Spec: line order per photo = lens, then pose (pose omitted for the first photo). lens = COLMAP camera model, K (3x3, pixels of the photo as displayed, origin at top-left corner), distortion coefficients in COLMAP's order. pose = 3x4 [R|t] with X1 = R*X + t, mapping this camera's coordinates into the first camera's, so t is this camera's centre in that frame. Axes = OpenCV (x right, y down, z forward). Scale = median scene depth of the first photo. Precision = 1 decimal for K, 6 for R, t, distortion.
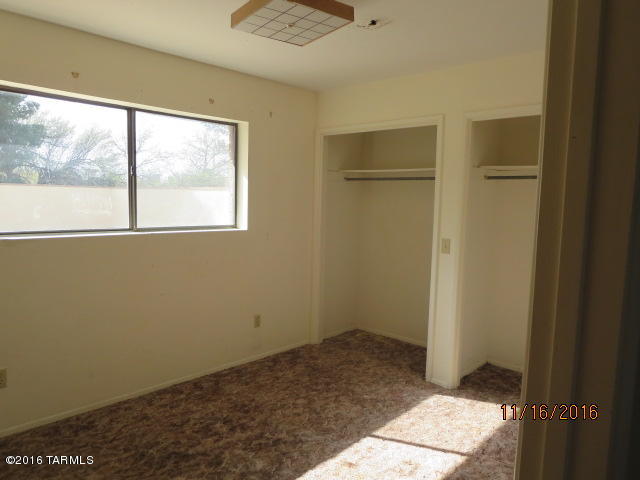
lens RADIAL K [[465.1, 0, 322.1], [0, 465.1, 240.8], [0, 0, 1]] dist [-0.006257, 0.010443]
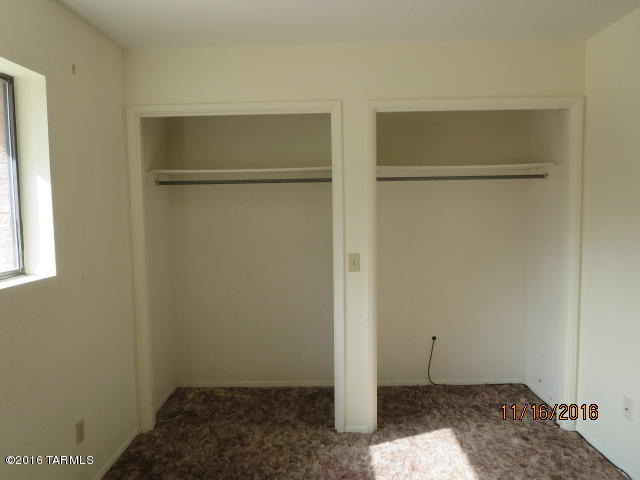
lens RADIAL K [[465.1, 0, 318.6], [0, 465.1, 238.7], [0, 0, 1]] dist [-0.006257, 0.010443]
pose [[0.748695, -0.085139, 0.657424, -0.289642], [0.095812, 0.995203, 0.019769, -0.048028], [-0.655954, 0.048189, 0.753261, 0.388423]]
